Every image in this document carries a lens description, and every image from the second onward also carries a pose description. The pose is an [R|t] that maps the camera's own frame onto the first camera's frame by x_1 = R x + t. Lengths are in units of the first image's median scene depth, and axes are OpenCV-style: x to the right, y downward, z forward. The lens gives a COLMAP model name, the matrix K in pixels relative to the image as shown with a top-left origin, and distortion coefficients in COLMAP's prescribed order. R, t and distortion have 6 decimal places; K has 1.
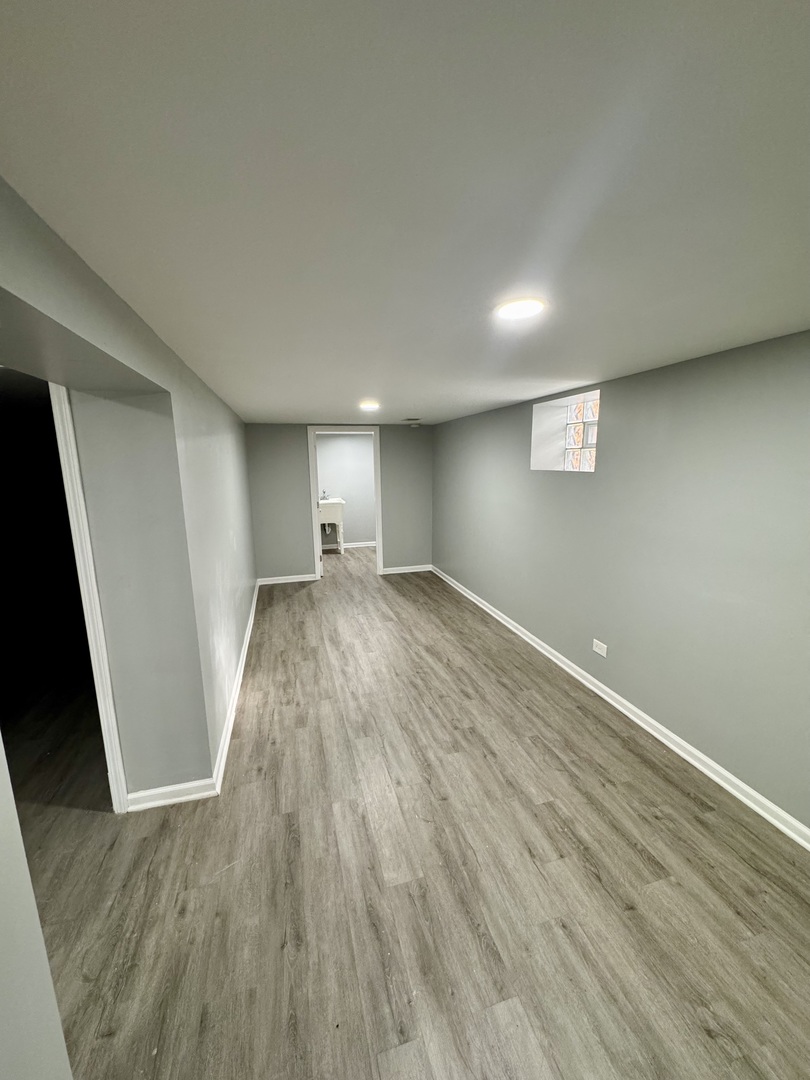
lens RADIAL K [[429.6, 0, 405.0], [0, 429.6, 540.0], [0, 0, 1]] dist [-0.000238, -0.000131]
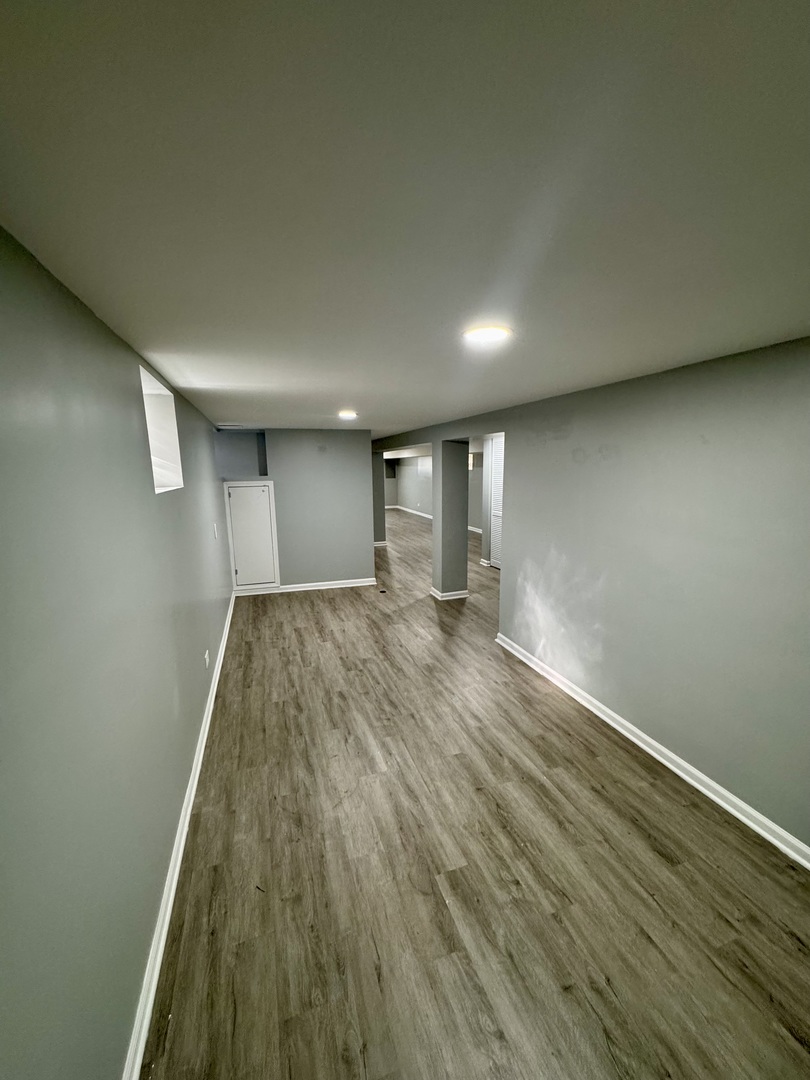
lens RADIAL K [[429.6, 0, 405.0], [0, 429.6, 540.0], [0, 0, 1]] dist [-0.000238, -0.000131]
pose [[-0.998286, 0.034222, -0.047483, 0.030495], [0.015456, 0.936591, 0.350082, -0.380961], [0.056452, 0.348748, -0.935515, 2.007802]]
